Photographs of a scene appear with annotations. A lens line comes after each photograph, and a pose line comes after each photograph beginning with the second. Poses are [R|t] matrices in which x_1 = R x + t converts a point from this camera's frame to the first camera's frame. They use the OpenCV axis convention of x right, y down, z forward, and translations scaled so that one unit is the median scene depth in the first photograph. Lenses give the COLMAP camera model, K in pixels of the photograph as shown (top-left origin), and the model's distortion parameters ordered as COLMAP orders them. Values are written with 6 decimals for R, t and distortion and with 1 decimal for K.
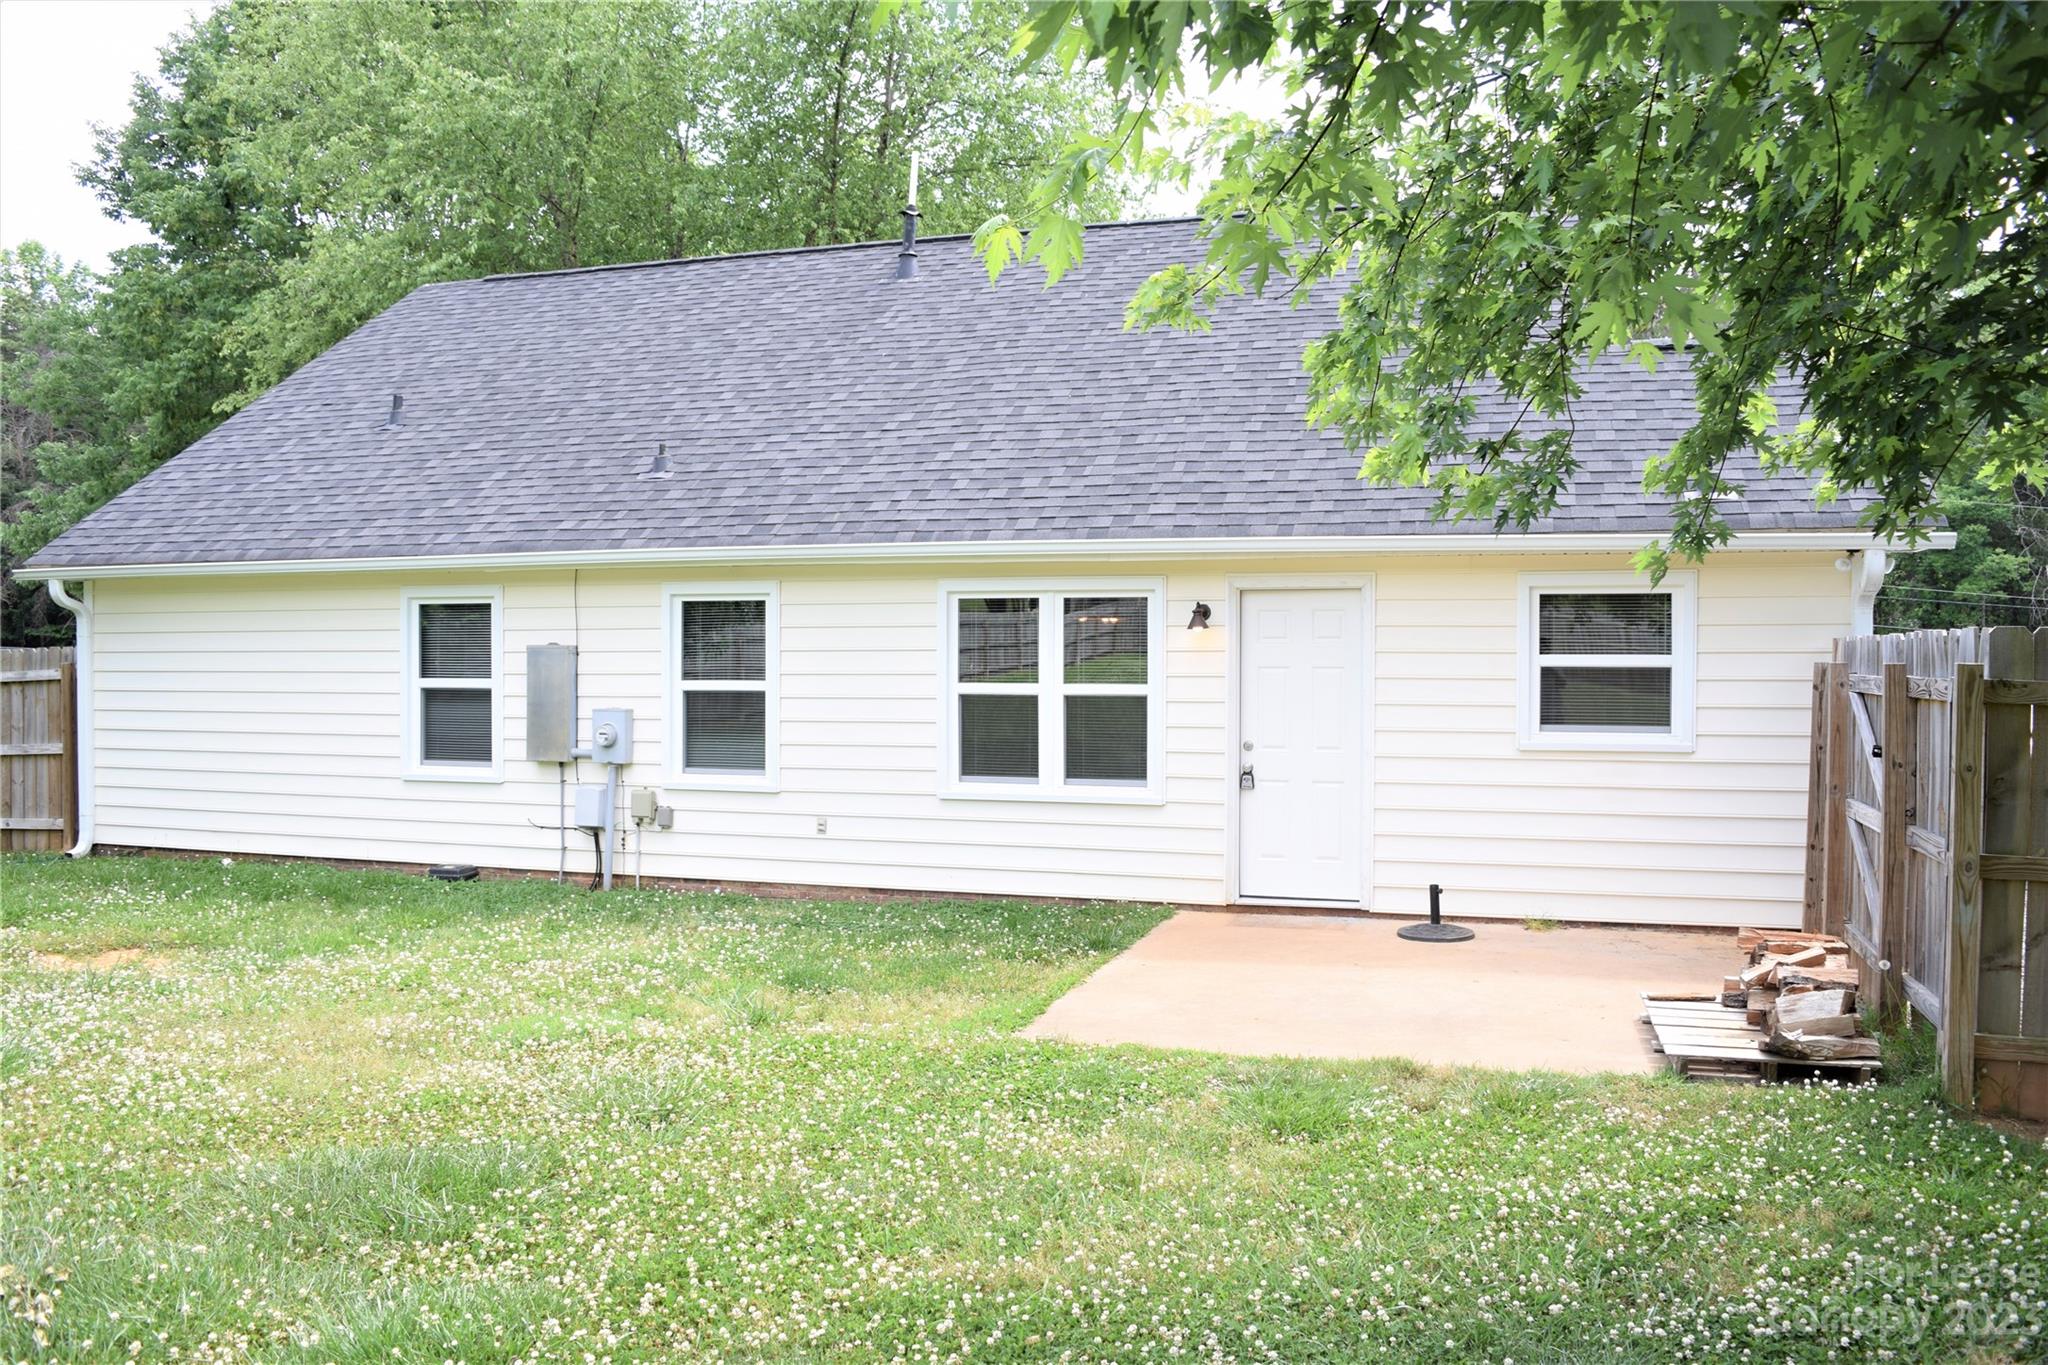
lens RADIAL K [[1614.3, 0, 1029.6], [0, 1614.3, 687.4], [0, 0, 1]] dist [-0.066320, -0.005707]
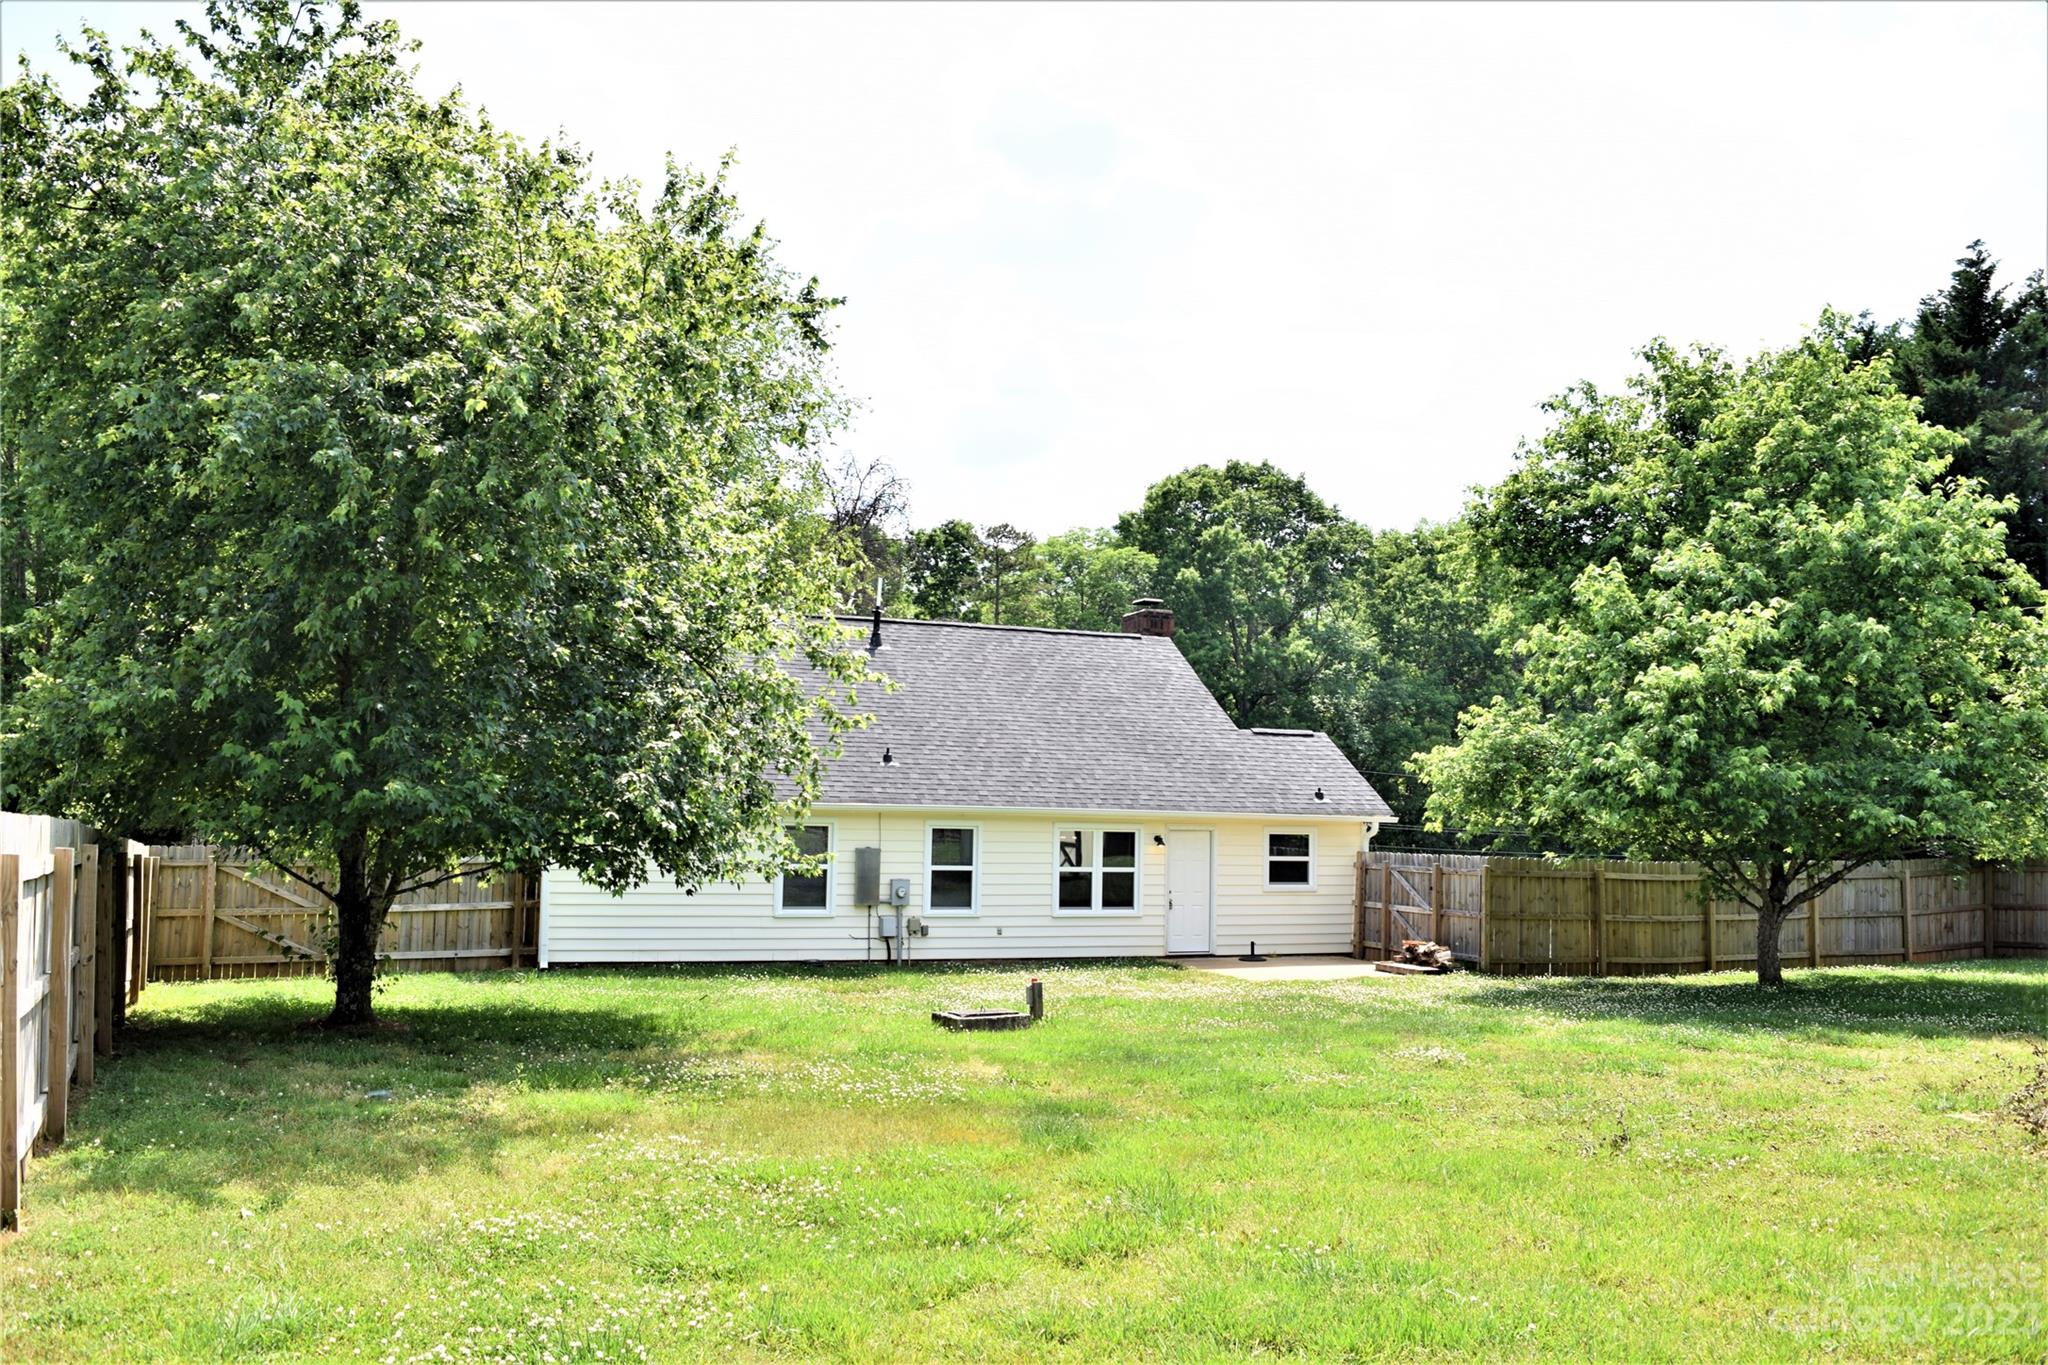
lens RADIAL K [[1614.3, 0, 1027.5], [0, 1614.3, 698.1], [0, 0, 1]] dist [-0.066320, -0.005707]
pose [[0.788087, 0.062526, 0.612381, -1.453478], [-0.003133, 0.995222, -0.097584, -0.017706], [-0.615556, 0.074986, 0.784517, -0.779444]]
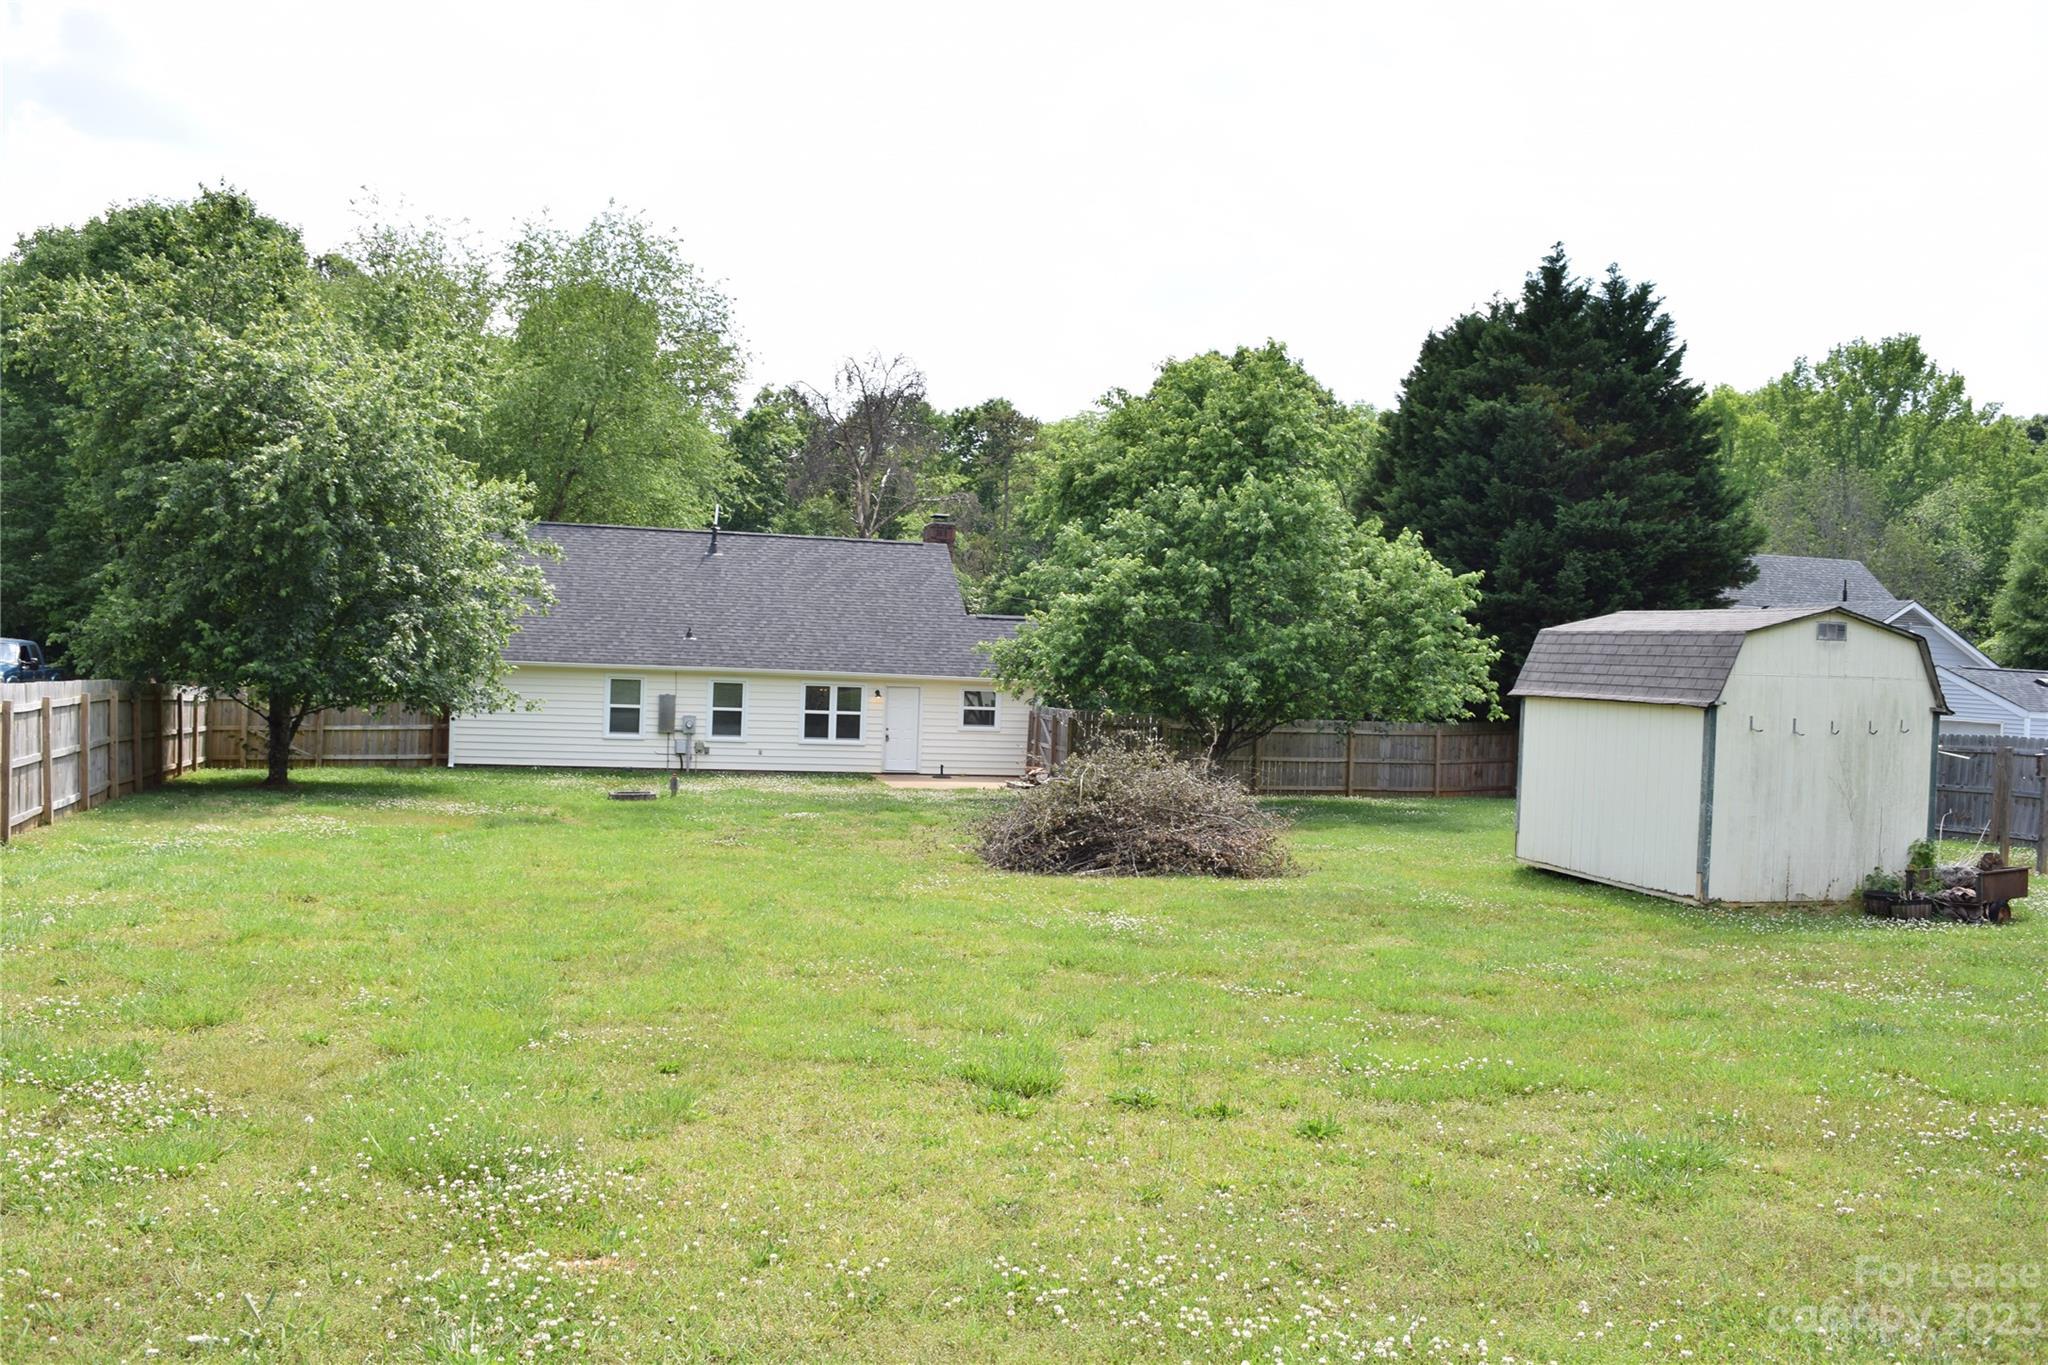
lens RADIAL K [[1614.3, 0, 1017.7], [0, 1614.3, 675.9], [0, 0, 1]] dist [-0.066320, -0.005707]
pose [[0.853870, 0.027443, 0.519763, -1.374754], [-0.024985, 0.999619, -0.011733, -0.045131], [-0.519887, -0.002967, 0.854230, -2.061295]]
